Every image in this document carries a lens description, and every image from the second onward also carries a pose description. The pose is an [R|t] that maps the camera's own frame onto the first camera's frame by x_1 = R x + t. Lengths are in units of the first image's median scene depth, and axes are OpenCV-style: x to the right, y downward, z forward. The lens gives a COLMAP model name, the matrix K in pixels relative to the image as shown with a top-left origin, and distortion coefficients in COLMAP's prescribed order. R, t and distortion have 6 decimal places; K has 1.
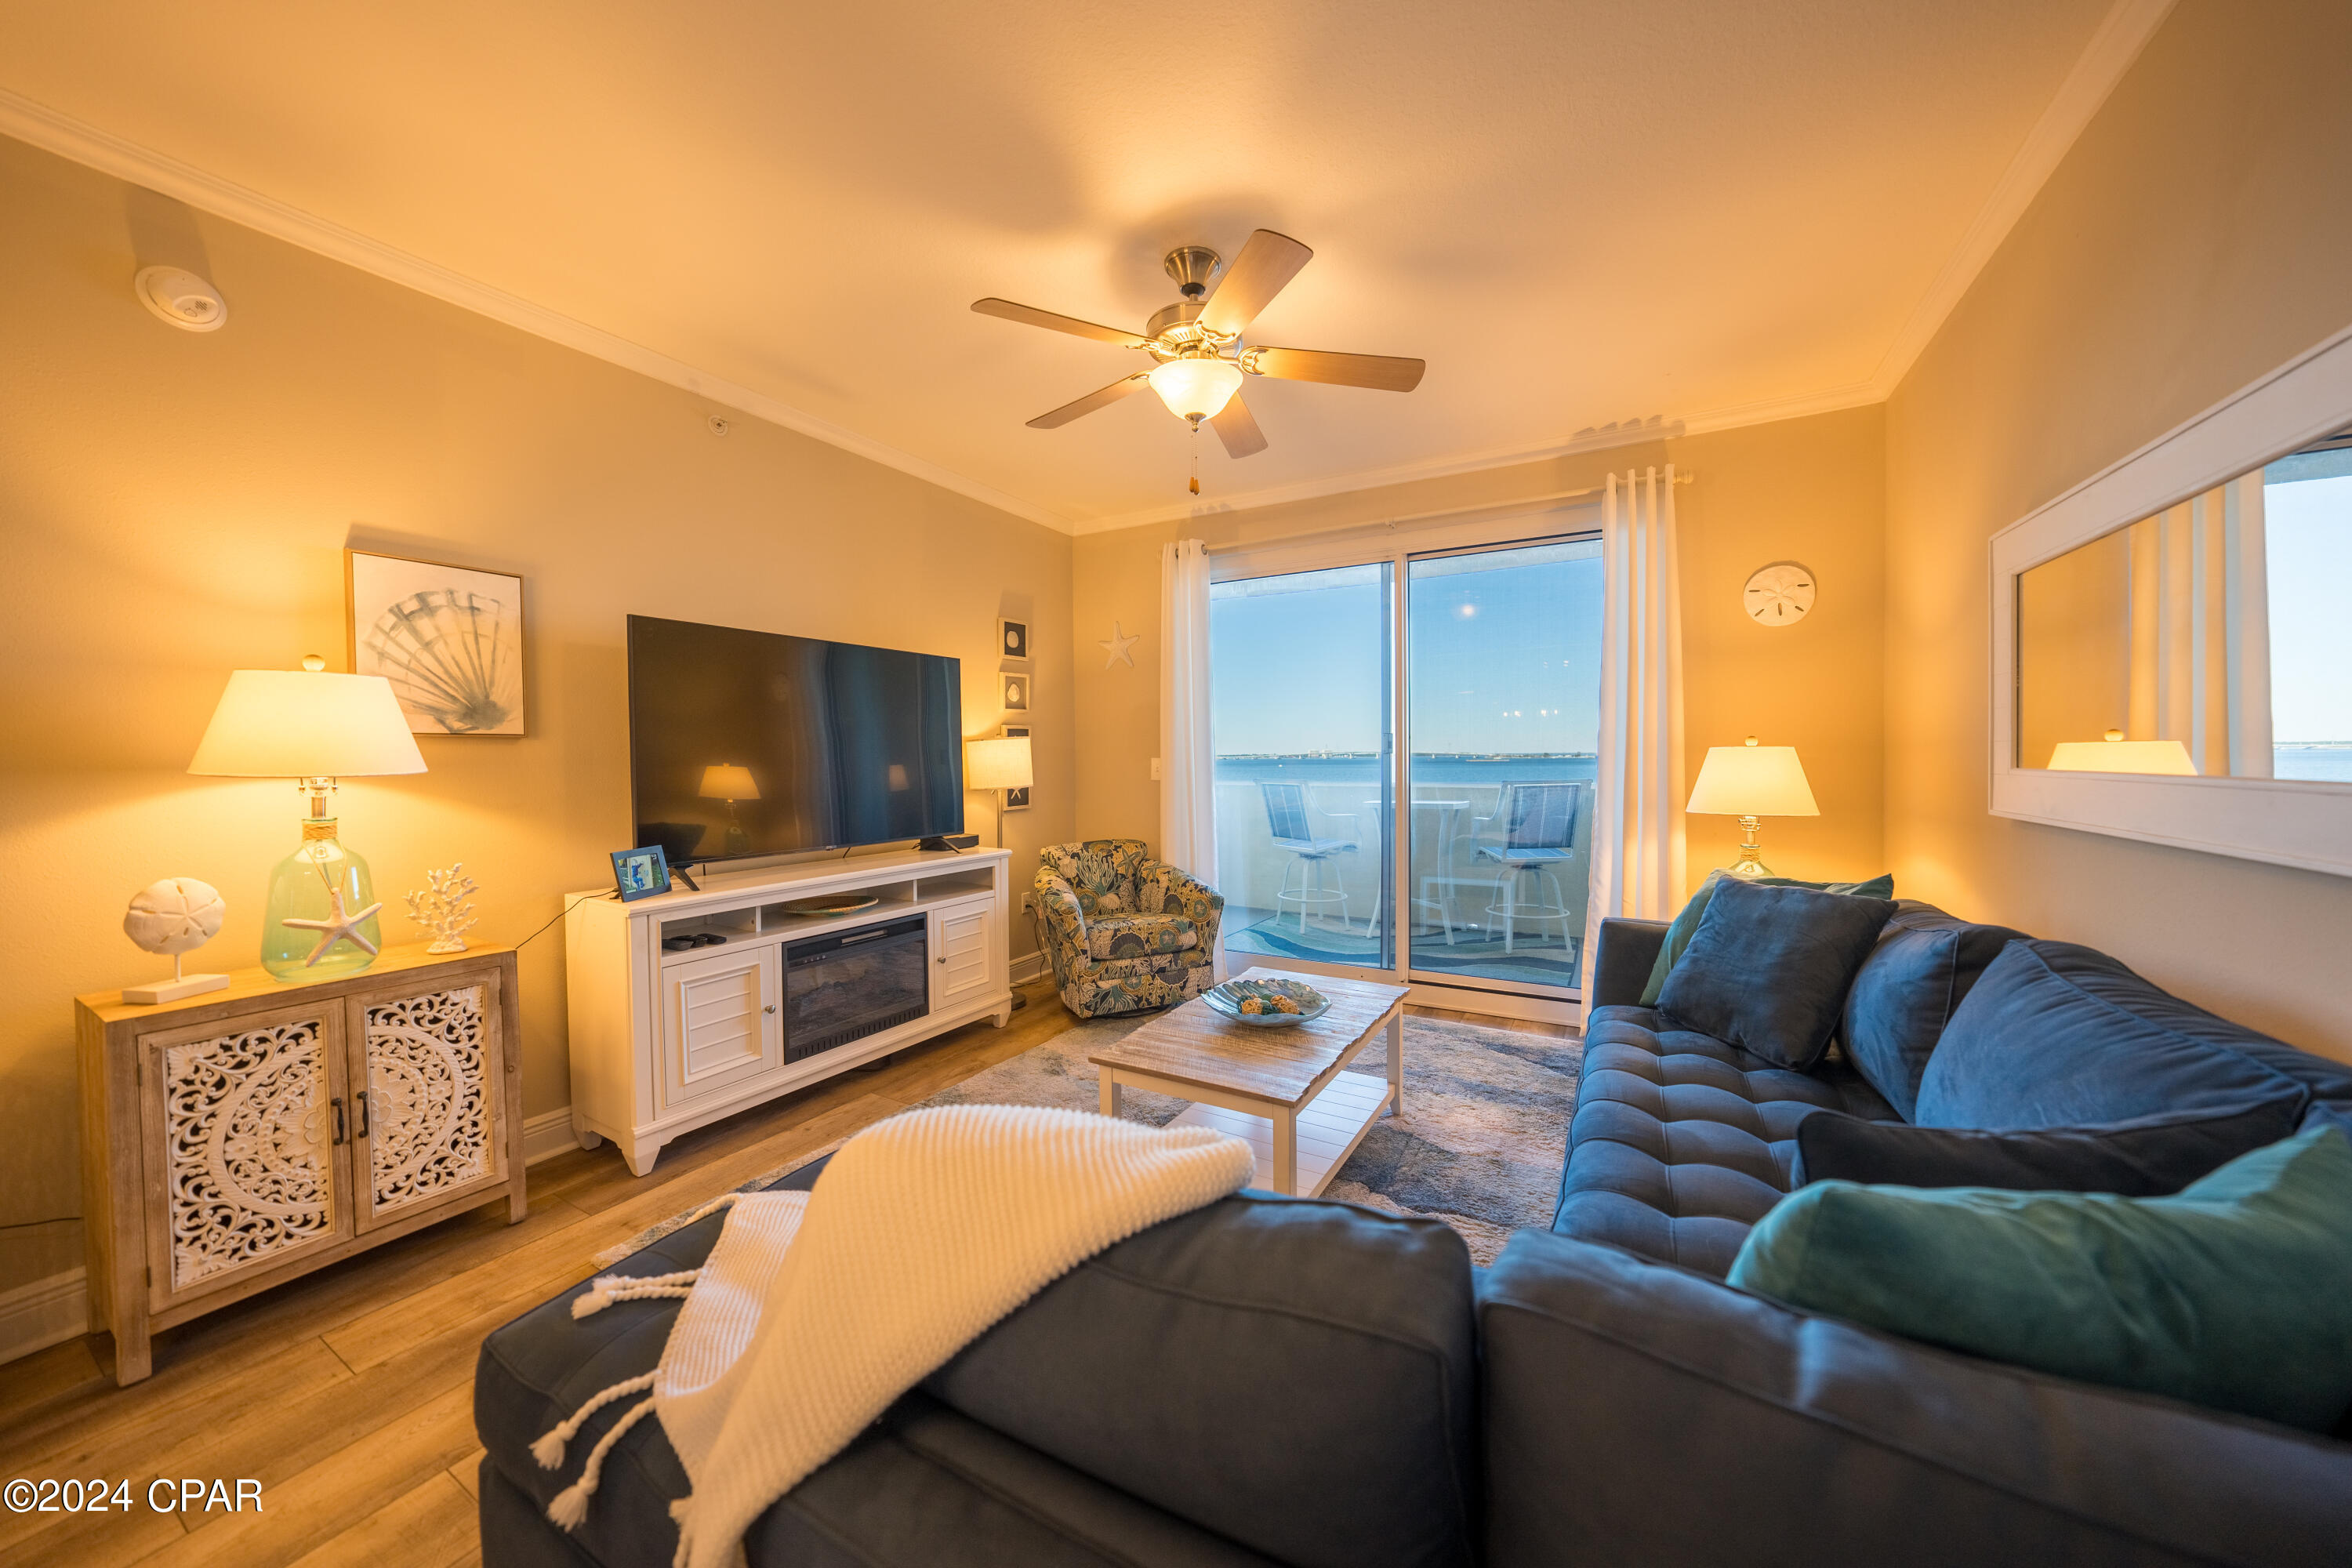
lens RADIAL K [[814.2, 0, 1177.7], [0, 814.2, 777.5], [0, 0, 1]] dist [-0.021522, 0.002641]
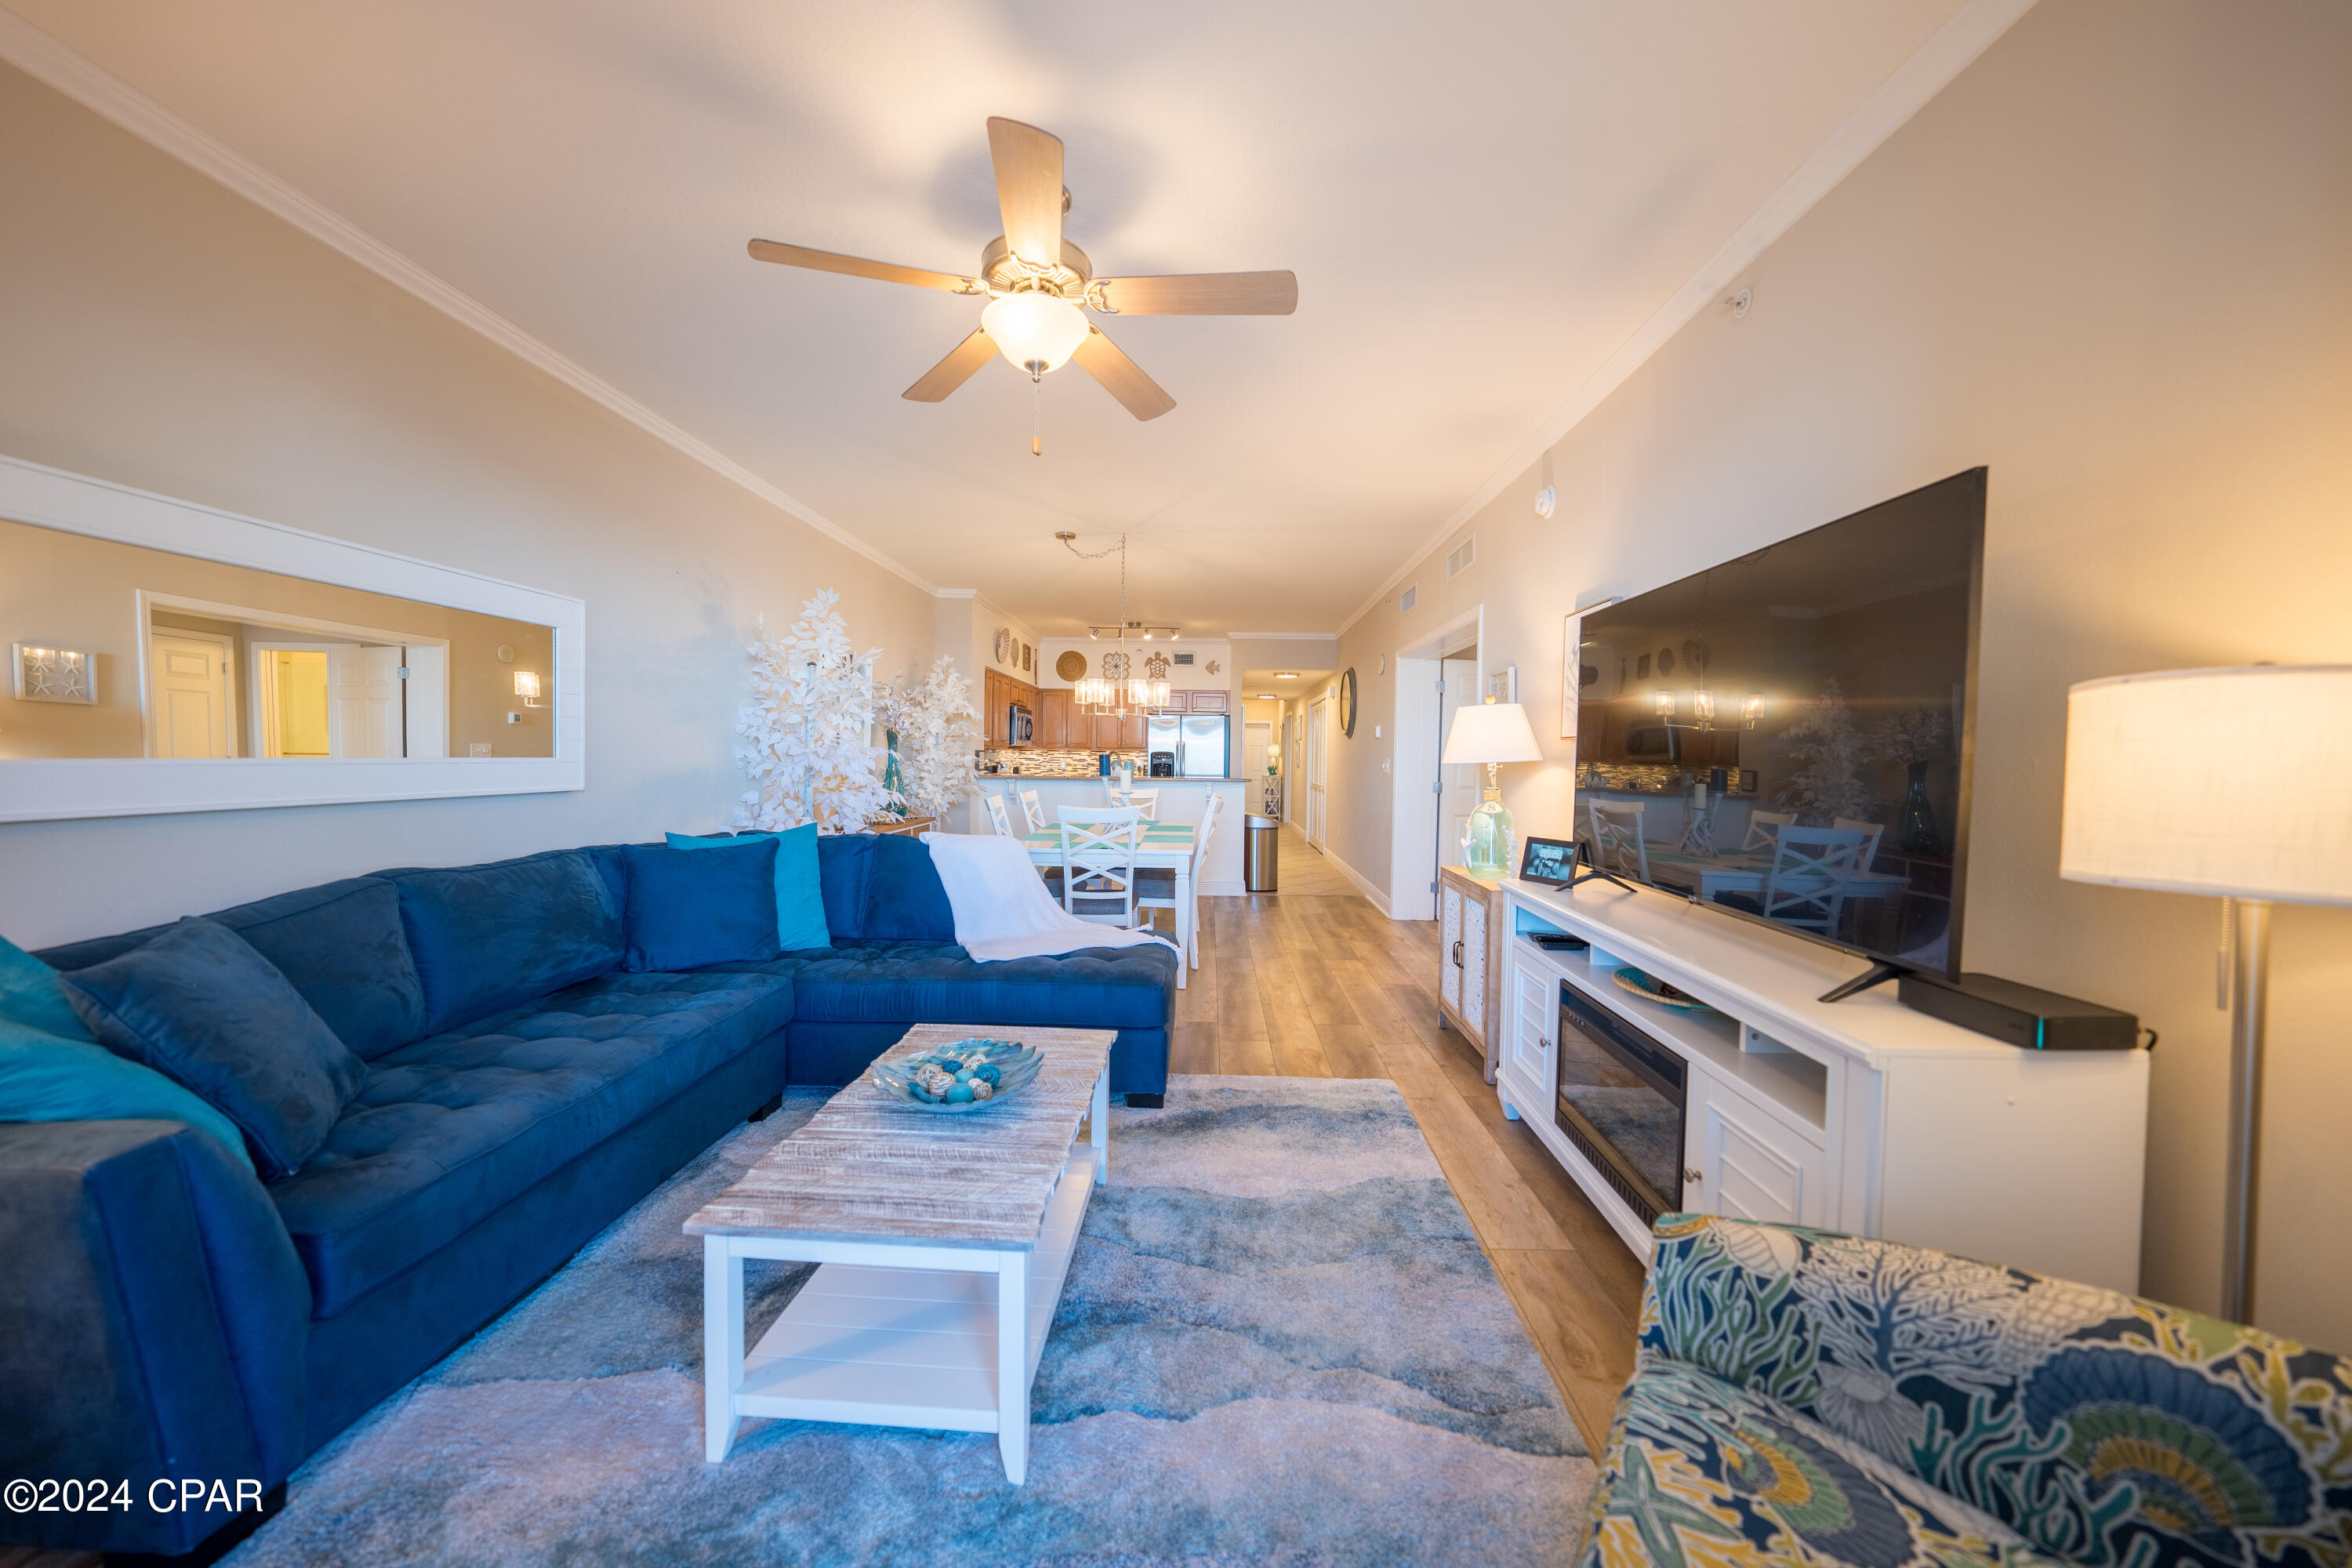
lens RADIAL K [[814.2, 0, 1180.0], [0, 814.2, 778.2], [0, 0, 1]] dist [-0.021522, 0.002641]
pose [[-0.888711, 0.009332, -0.458373, 0.232794], [-0.018908, 0.998196, 0.056982, -0.038991], [0.458078, 0.059308, -0.886931, 1.494385]]
